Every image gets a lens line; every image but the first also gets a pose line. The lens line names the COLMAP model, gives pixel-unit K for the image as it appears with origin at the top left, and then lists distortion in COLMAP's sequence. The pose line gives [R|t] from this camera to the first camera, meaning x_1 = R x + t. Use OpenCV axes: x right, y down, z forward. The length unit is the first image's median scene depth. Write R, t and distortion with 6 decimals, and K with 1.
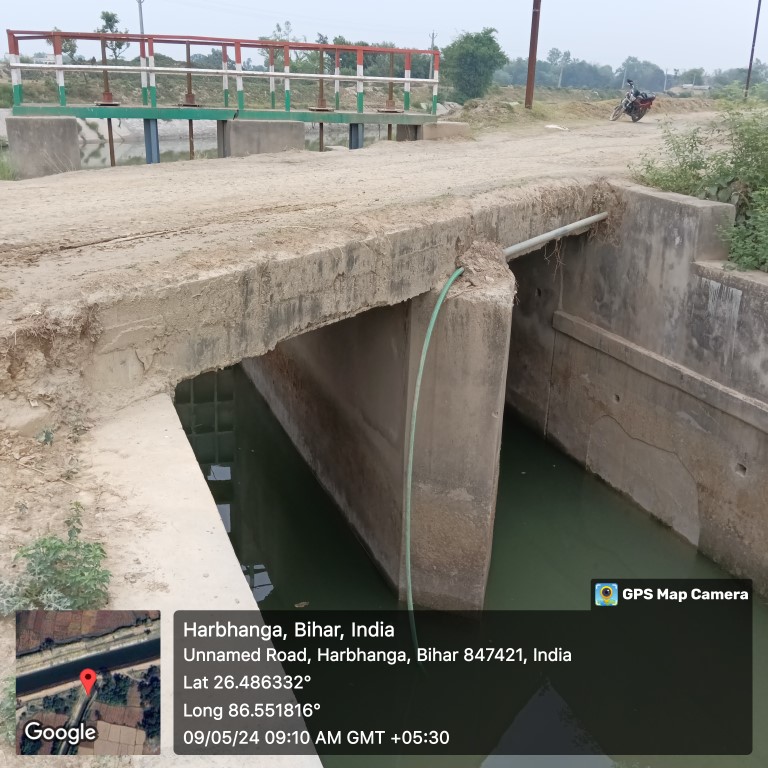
lens RADIAL K [[824.2, 0, 383.2], [0, 824.2, 379.5], [0, 0, 1]] dist [0.084283, -0.182839]
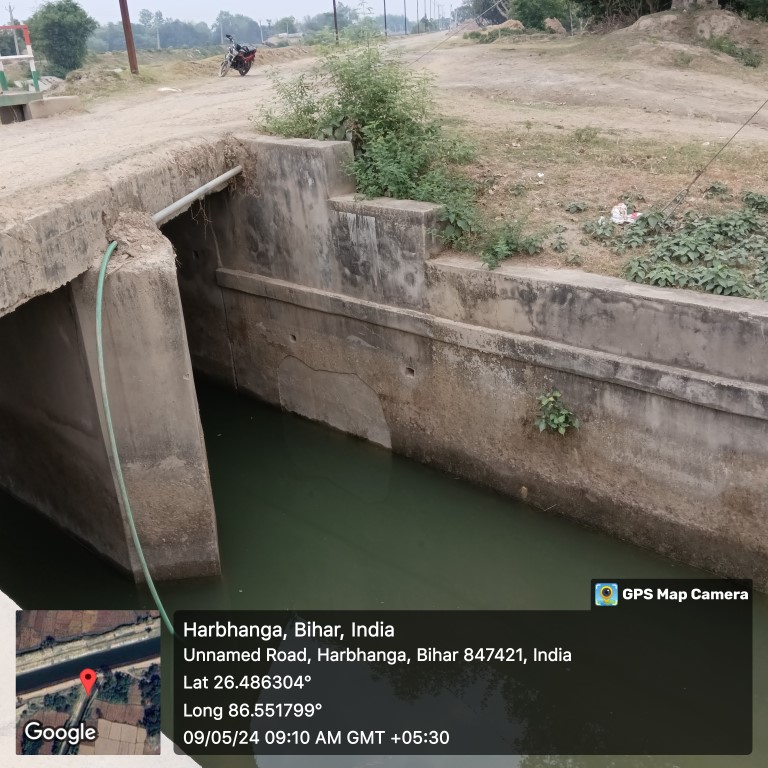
lens RADIAL K [[824.2, 0, 383.2], [0, 824.2, 379.5], [0, 0, 1]] dist [0.084283, -0.182839]
pose [[0.899260, -0.246133, 0.361593, -0.012862], [0.230480, 0.969220, 0.086550, 0.010349], [-0.371766, 0.005509, 0.928310, -0.032570]]
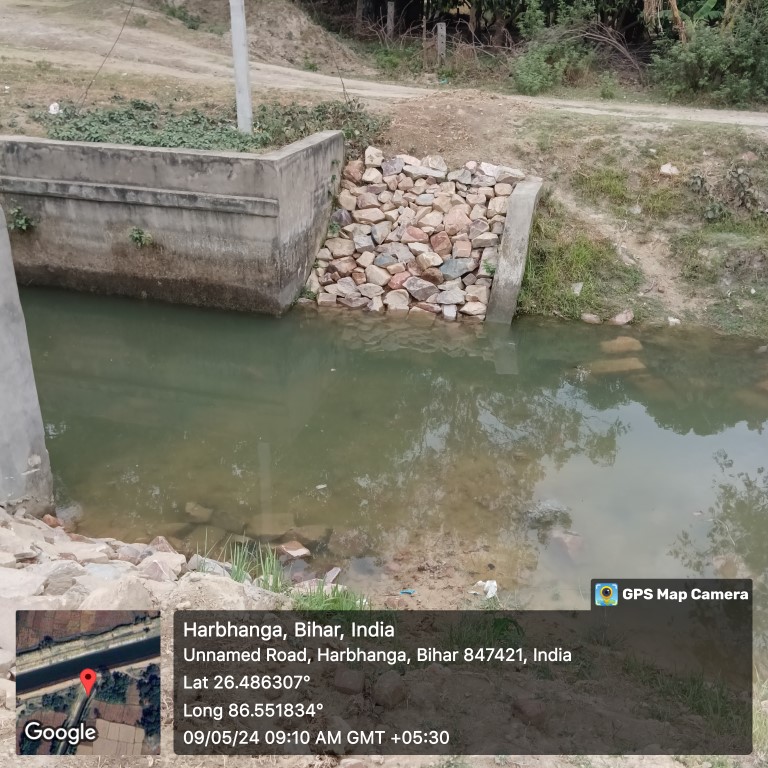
lens RADIAL K [[824.2, 0, 383.2], [0, 824.2, 379.5], [0, 0, 1]] dist [0.084283, -0.182839]
pose [[0.604250, -0.361170, 0.710238, -0.332932], [0.270935, 0.931388, 0.243125, 0.250318], [-0.749317, 0.045520, 0.660645, -0.791852]]
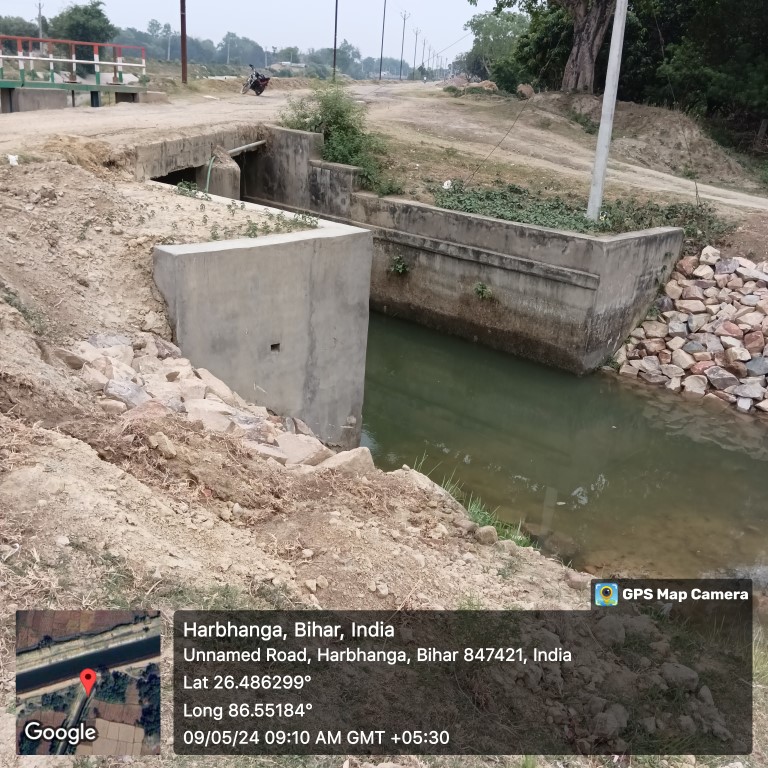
lens RADIAL K [[824.2, 0, 383.2], [0, 824.2, 379.5], [0, 0, 1]] dist [0.084283, -0.182839]
pose [[0.903413, -0.120282, 0.411555, -0.406475], [0.108252, 0.992736, 0.052512, 0.329849], [-0.414882, -0.002889, 0.909871, -1.041829]]
